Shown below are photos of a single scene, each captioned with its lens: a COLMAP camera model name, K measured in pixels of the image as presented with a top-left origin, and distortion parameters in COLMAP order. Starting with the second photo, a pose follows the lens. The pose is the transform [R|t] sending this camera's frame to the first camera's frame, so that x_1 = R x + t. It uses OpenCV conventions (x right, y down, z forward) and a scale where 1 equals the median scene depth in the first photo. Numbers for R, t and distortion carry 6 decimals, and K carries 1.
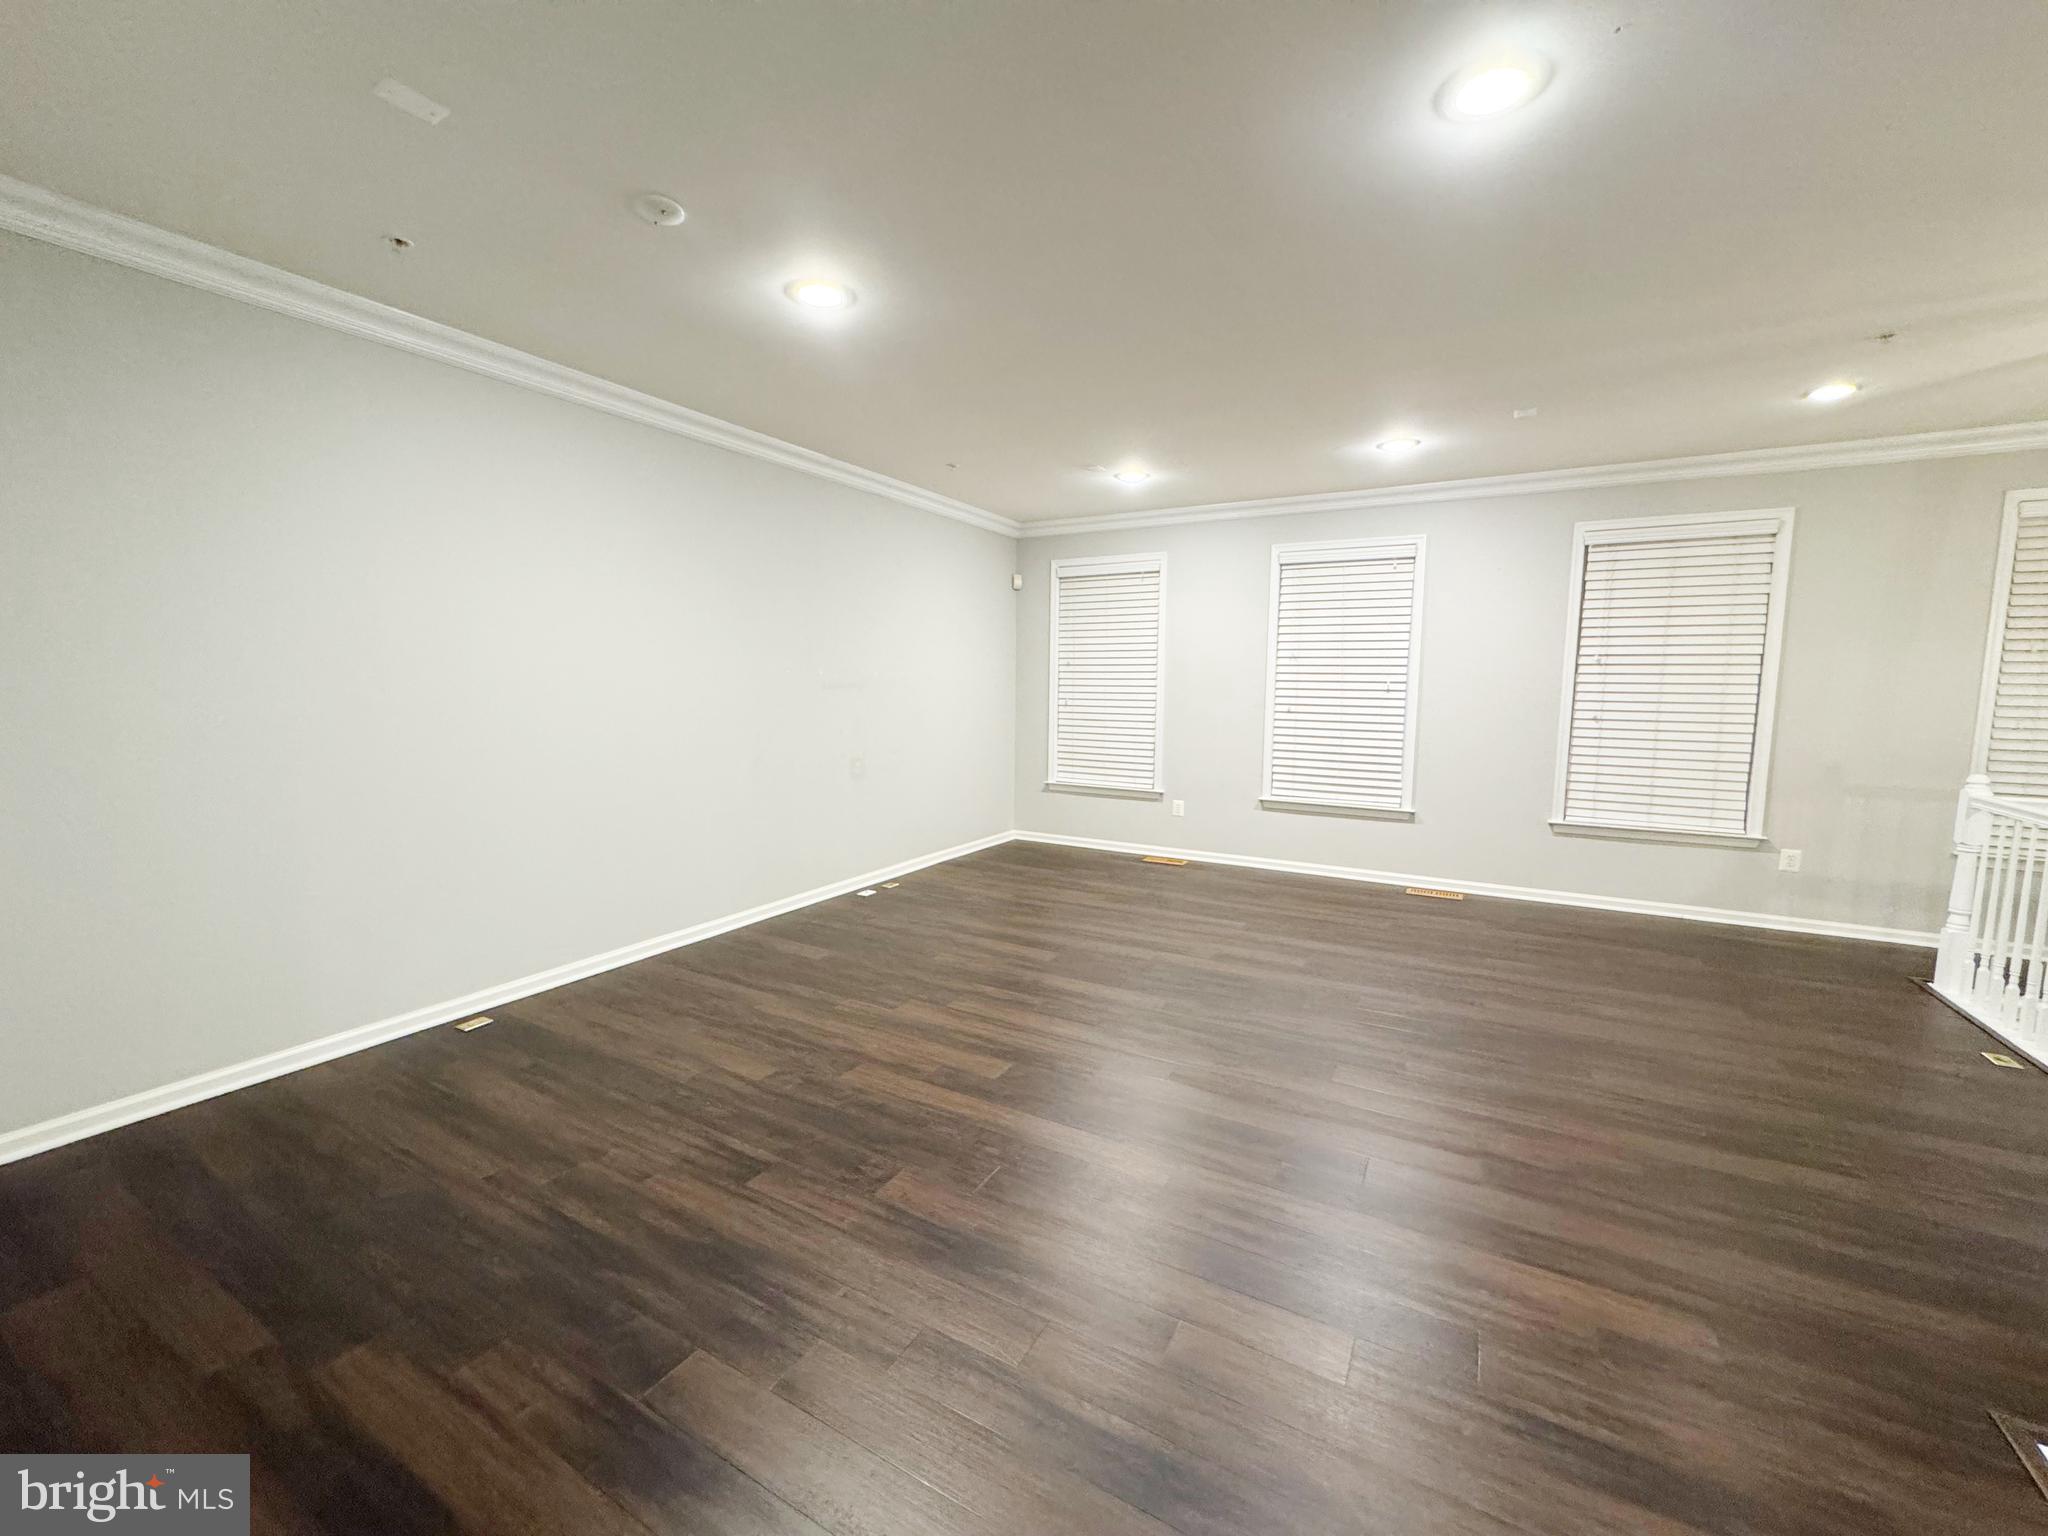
lens RADIAL K [[823.8, 0, 1023.1], [0, 823.8, 770.8], [0, 0, 1]] dist [-0.000088, -0.000498]
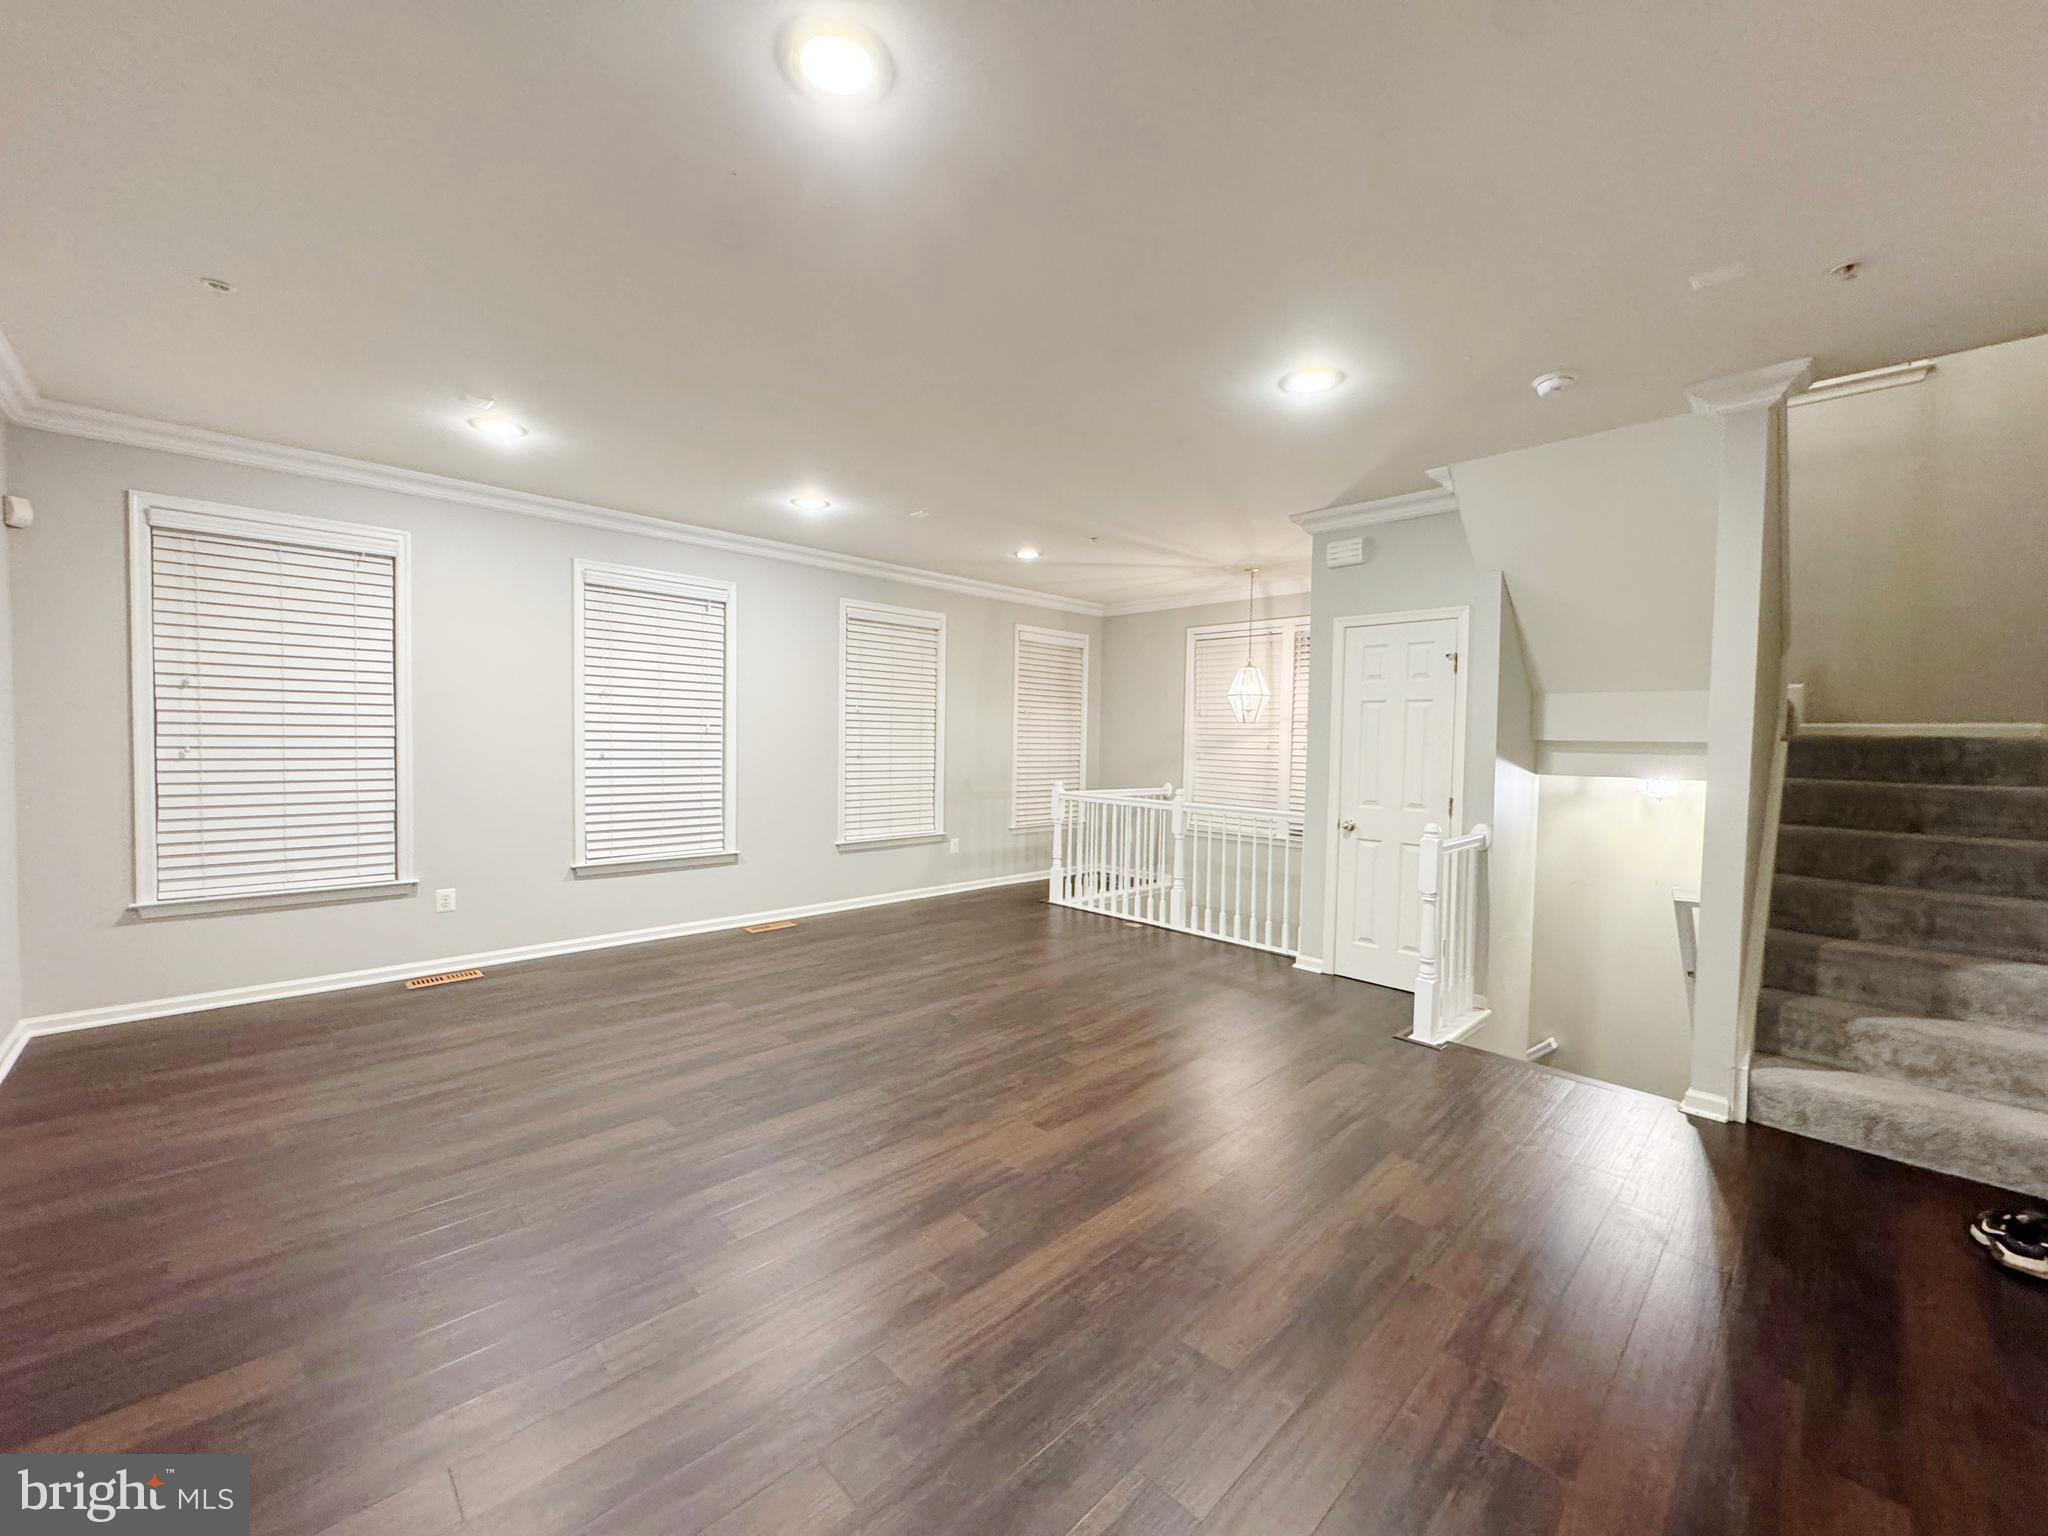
lens RADIAL K [[823.8, 0, 1022.3], [0, 823.8, 763.5], [0, 0, 1]] dist [-0.000088, -0.000498]
pose [[0.268926, -0.035045, 0.962523, -0.444099], [0.090454, 0.995840, 0.010986, -0.043124], [-0.958904, 0.084109, 0.270977, 0.422294]]
